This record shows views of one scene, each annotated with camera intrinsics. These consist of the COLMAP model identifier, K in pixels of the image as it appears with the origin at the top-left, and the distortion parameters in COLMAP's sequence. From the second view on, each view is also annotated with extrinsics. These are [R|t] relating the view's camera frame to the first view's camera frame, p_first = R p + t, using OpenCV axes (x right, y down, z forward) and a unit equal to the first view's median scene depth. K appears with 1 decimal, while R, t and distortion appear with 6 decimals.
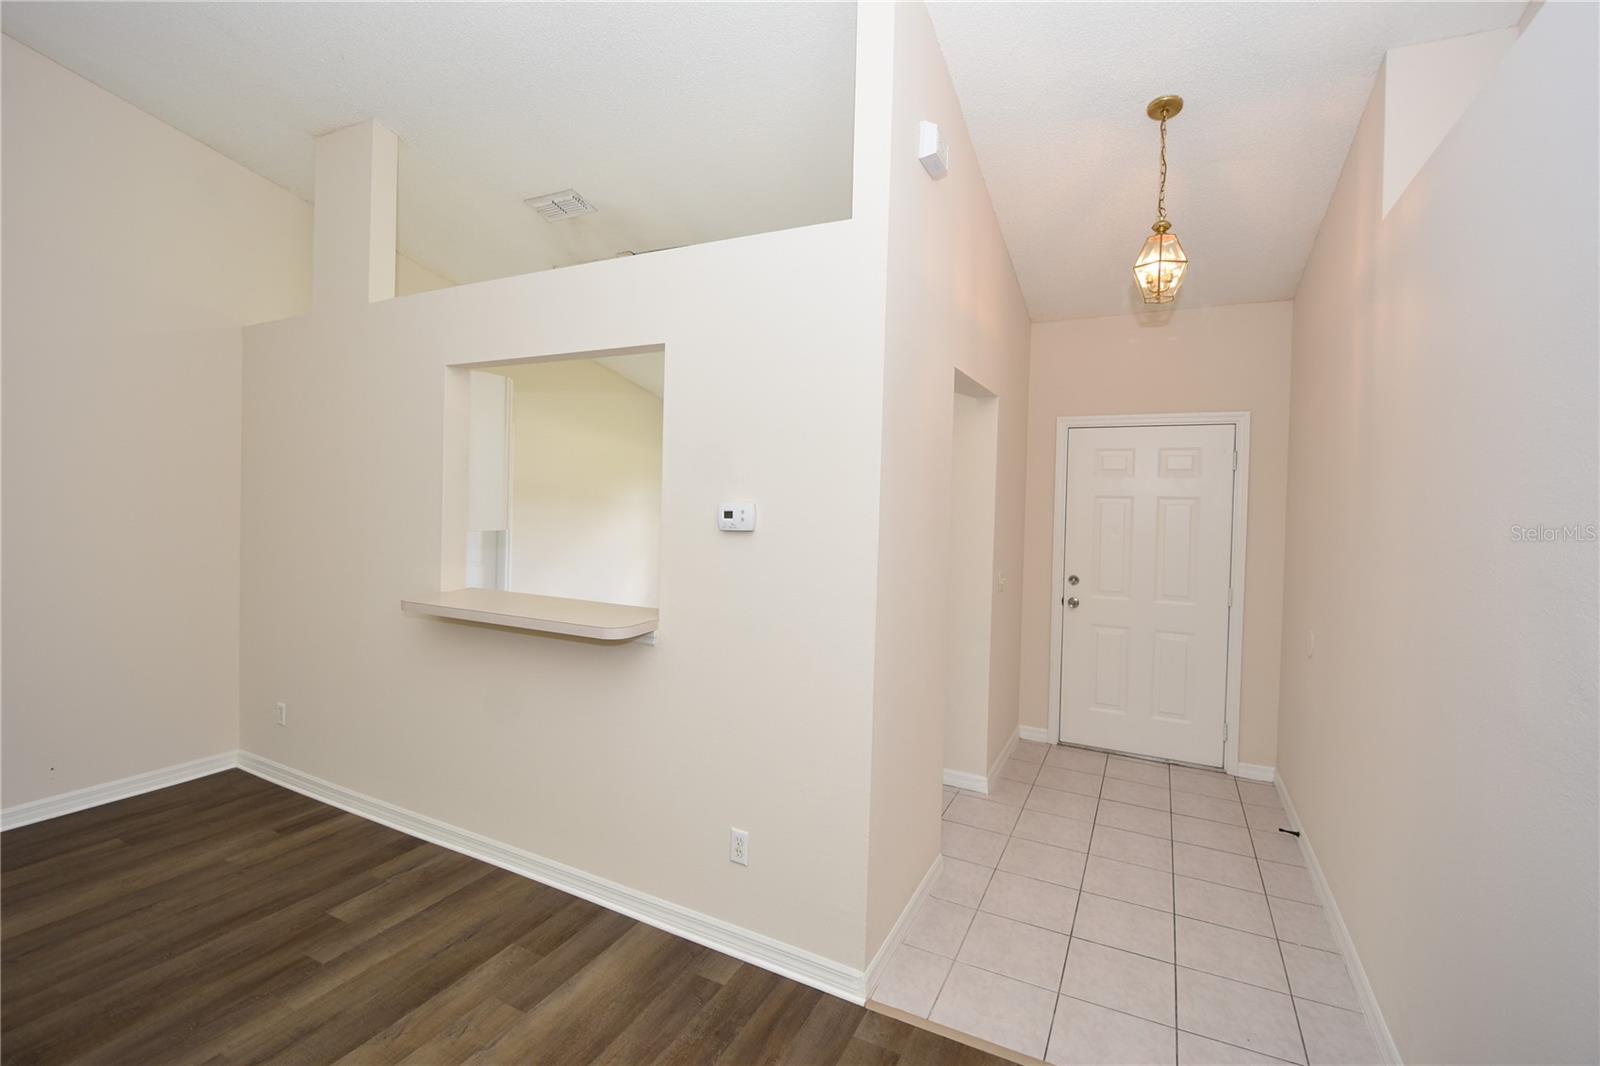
lens RADIAL K [[703.2, 0, 794.4], [0, 703.2, 513.7], [0, 0, 1]] dist [0.013185, -0.021983]
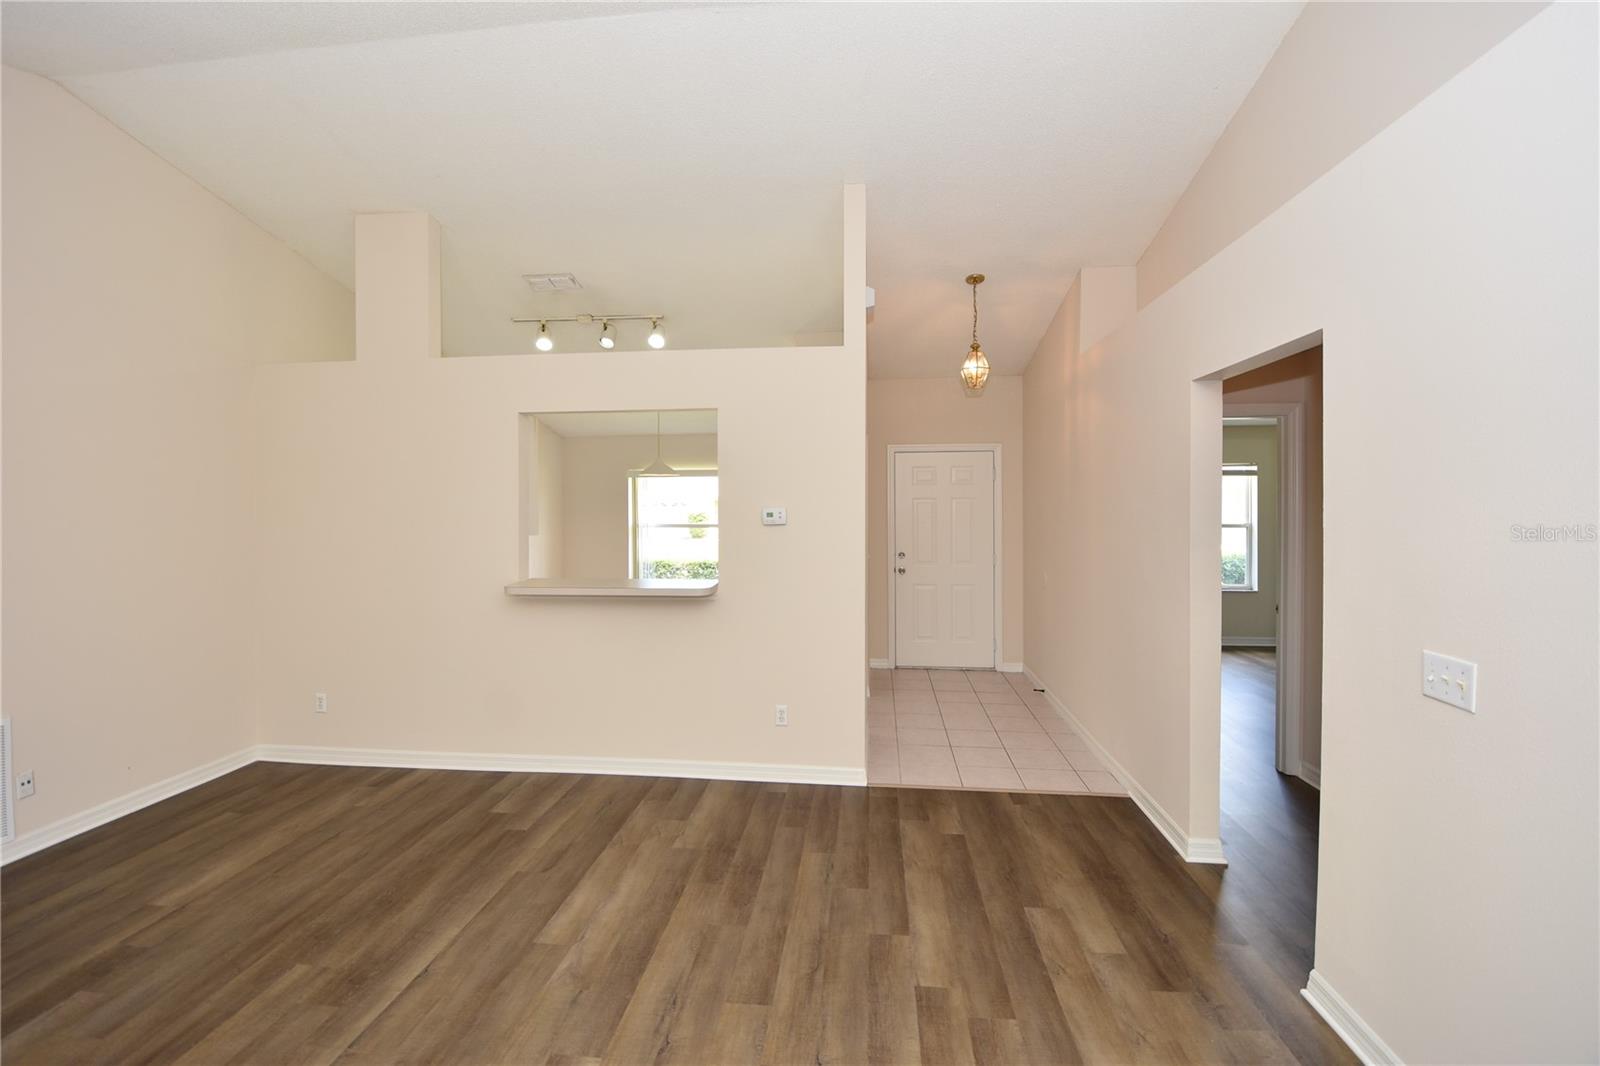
lens RADIAL K [[703.2, 0, 794.4], [0, 703.2, 513.7], [0, 0, 1]] dist [0.013185, -0.021983]
pose [[0.934615, -0.031401, 0.354271, -0.546094], [0.034539, 0.999400, -0.002537, 0.004679], [-0.353979, 0.014607, 0.935139, -0.491972]]
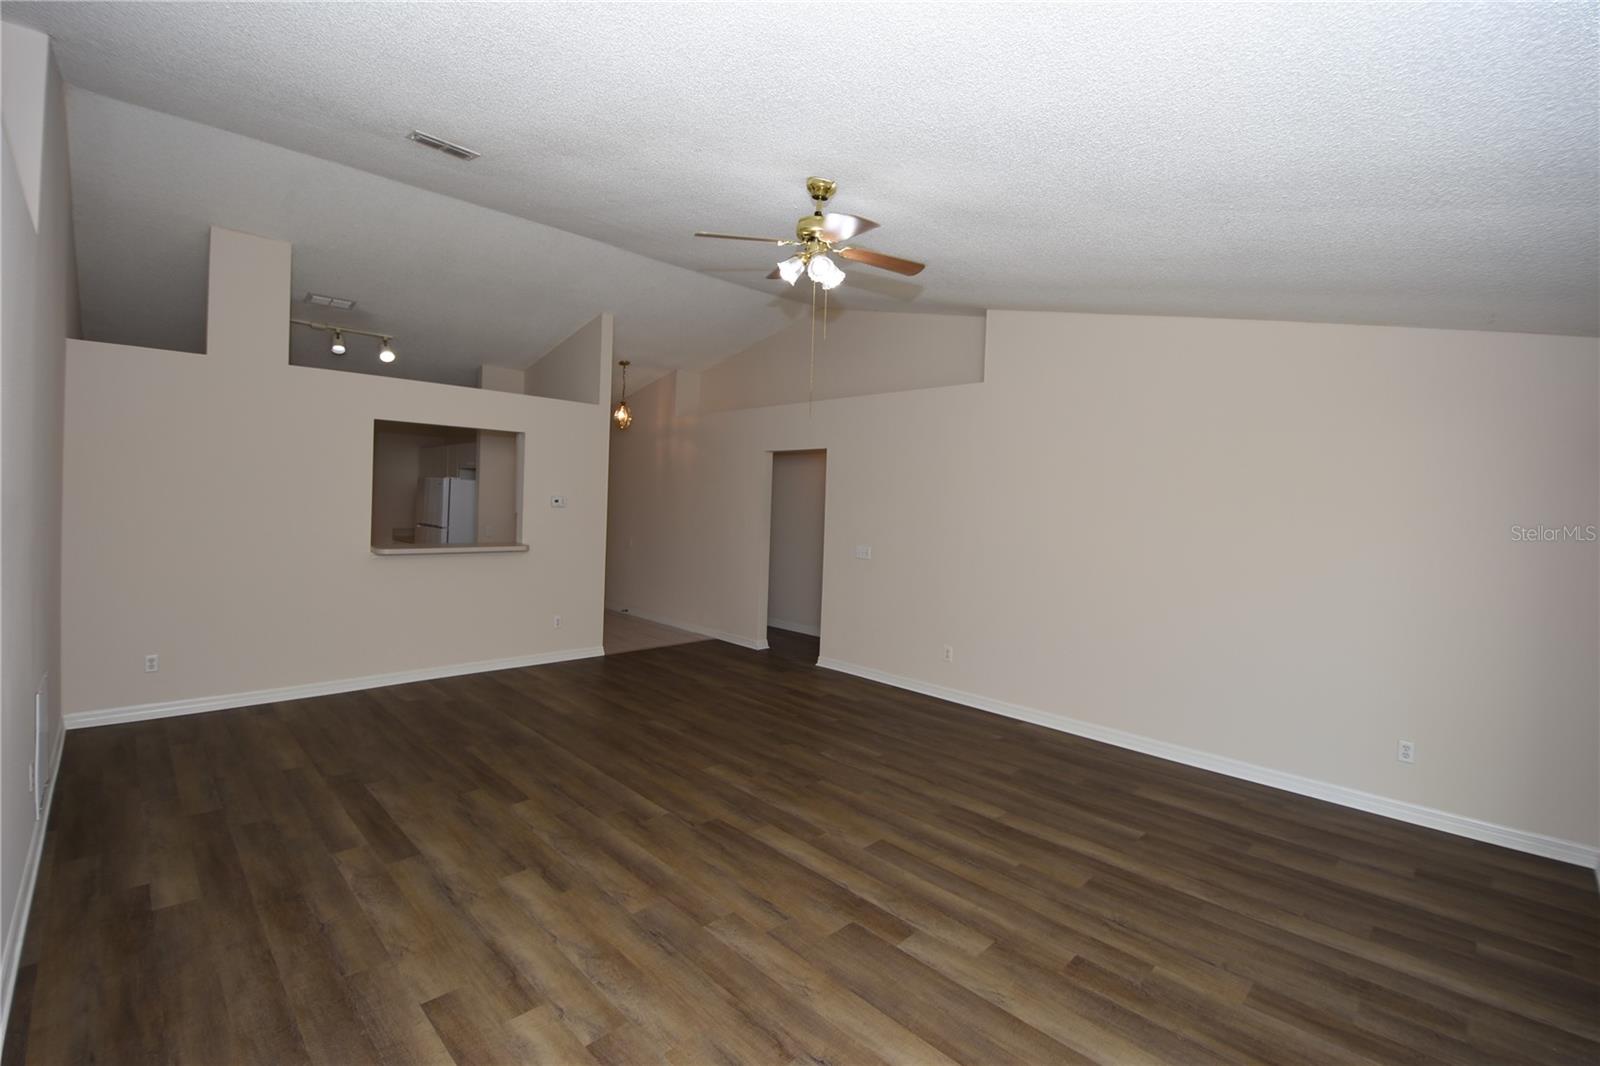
lens RADIAL K [[703.2, 0, 794.4], [0, 703.2, 513.7], [0, 0, 1]] dist [0.013185, -0.021983]
pose [[0.320534, -0.031722, 0.946706, -2.078547], [-0.002873, 0.999402, 0.034460, -0.038293], [-0.947233, -0.013765, 0.320252, -0.651403]]
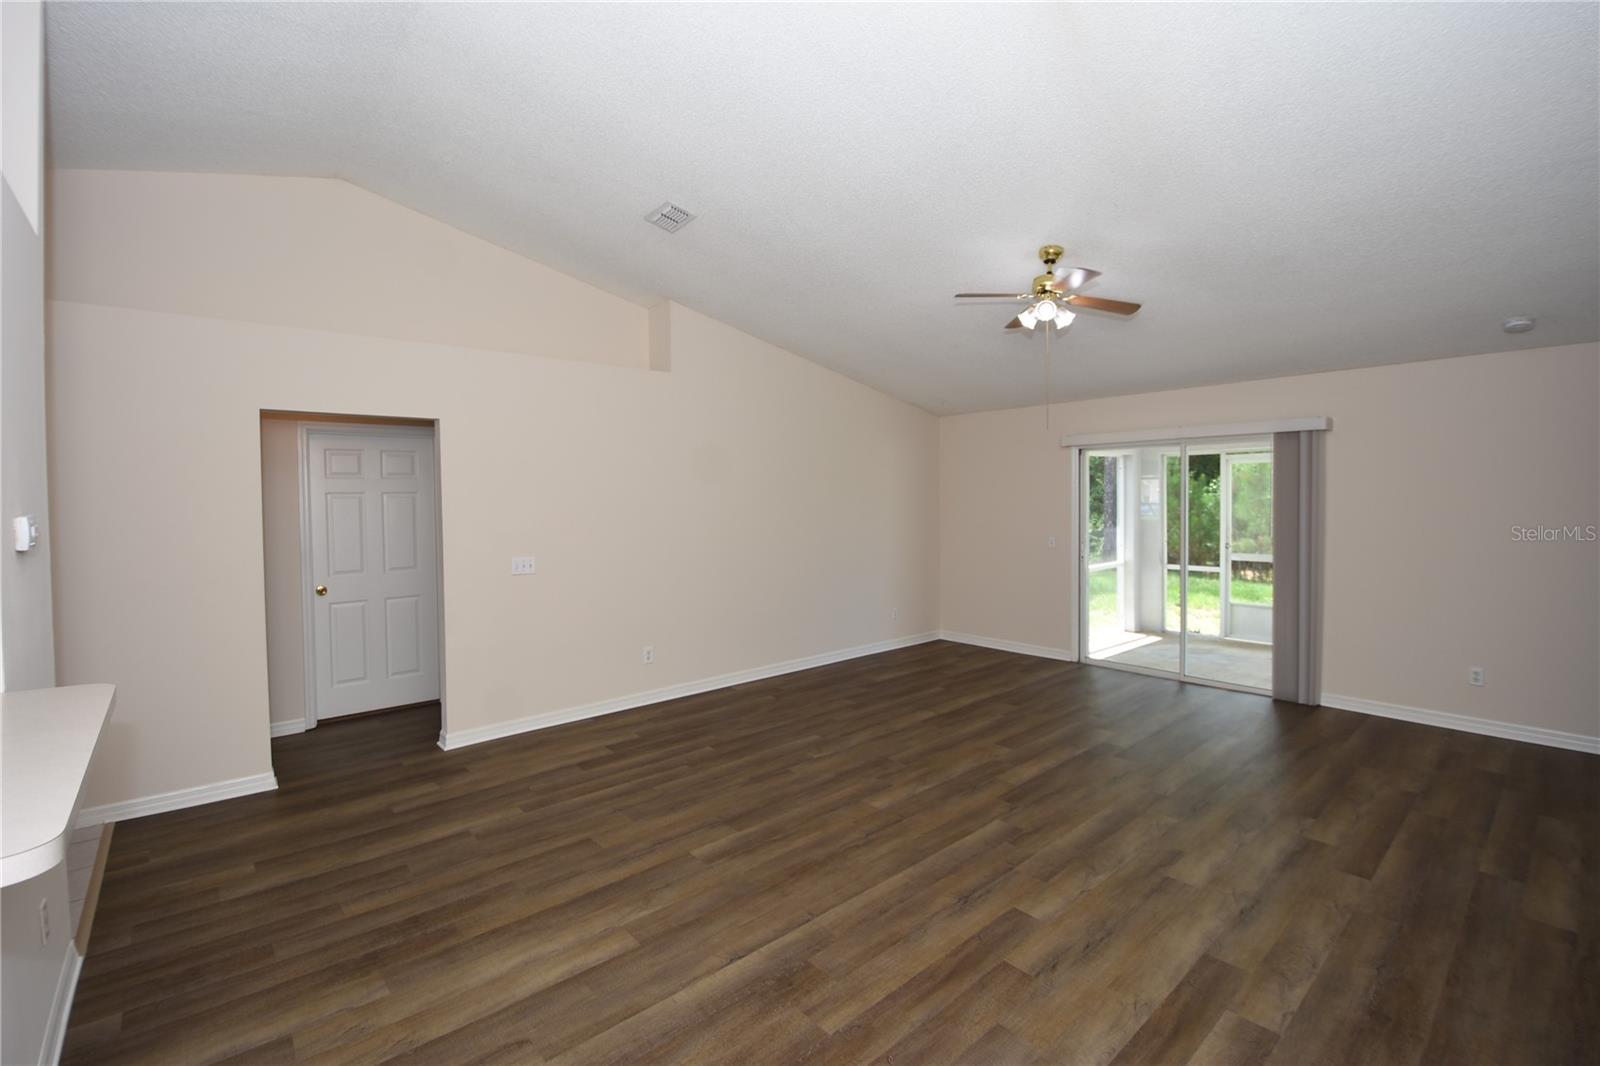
lens RADIAL K [[703.2, 0, 794.4], [0, 703.2, 513.7], [0, 0, 1]] dist [0.013185, -0.021983]
pose [[-0.928243, -0.021216, 0.371369, -1.066287], [-0.001018, 0.998513, 0.054501, -0.054759], [-0.371973, 0.050212, -0.926884, 1.234824]]
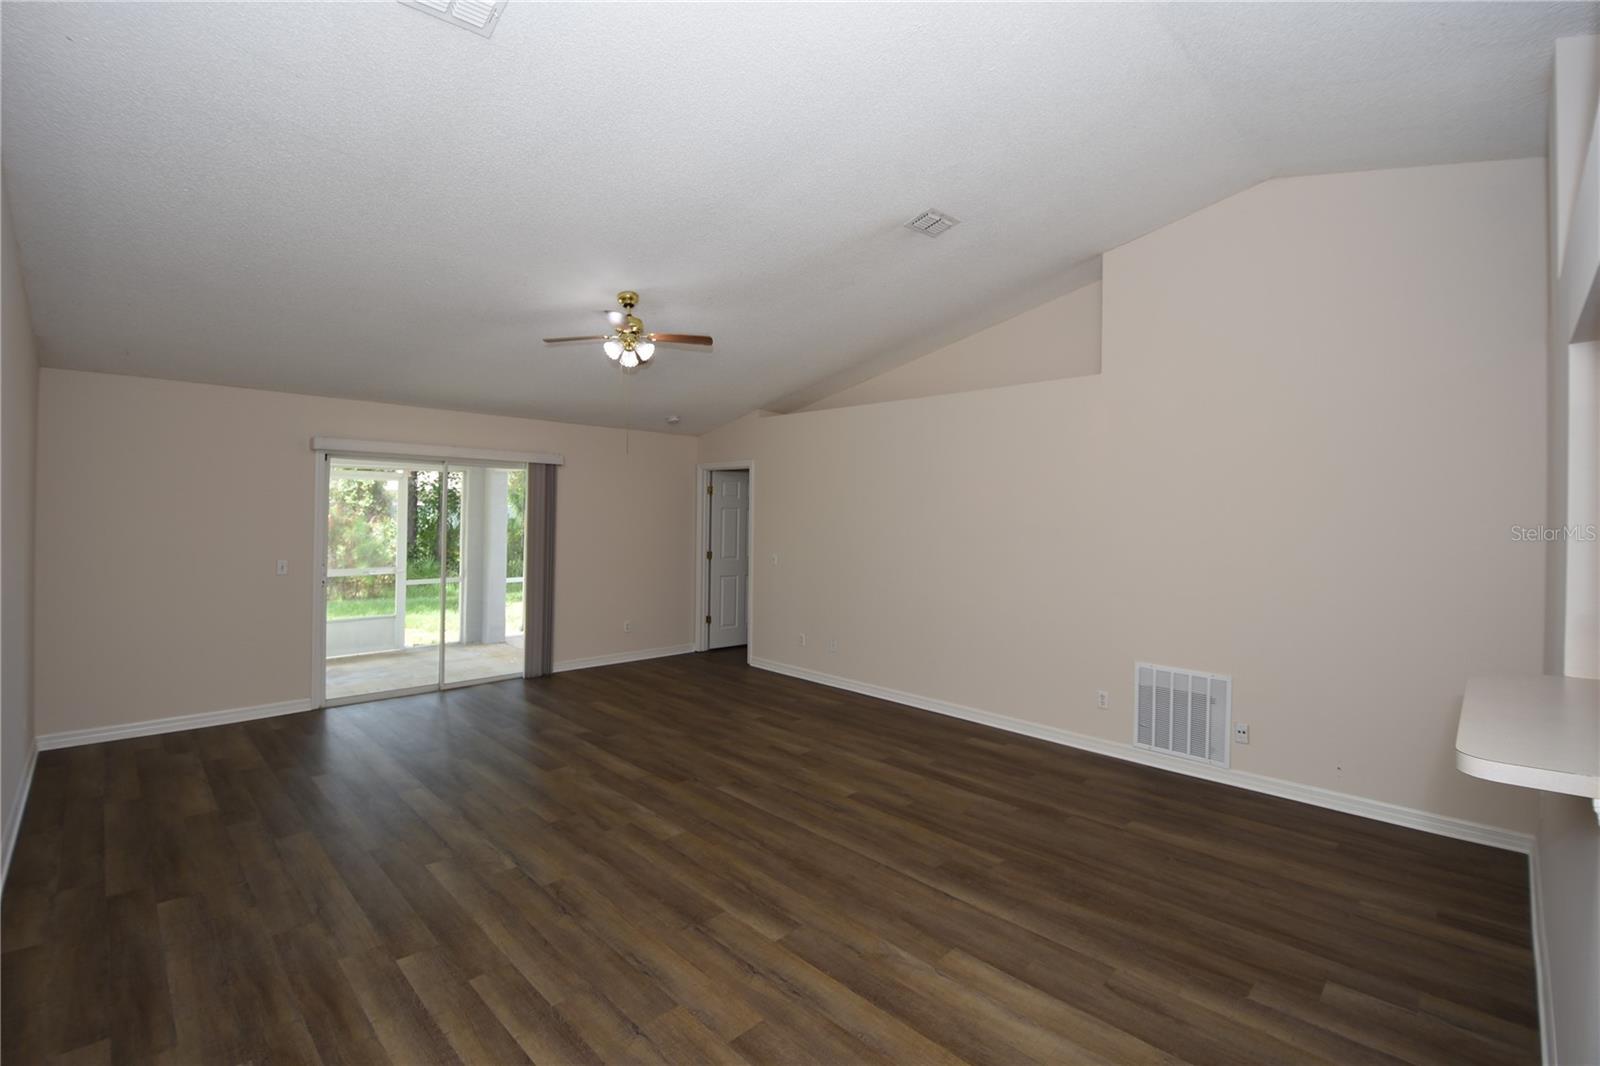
lens RADIAL K [[703.2, 0, 794.4], [0, 703.2, 513.7], [0, 0, 1]] dist [0.013185, -0.021983]
pose [[-0.308892, -0.028137, -0.950681, 0.414488], [-0.044030, 0.998914, -0.015259, -0.002843], [0.950078, 0.037145, -0.309795, 0.560873]]
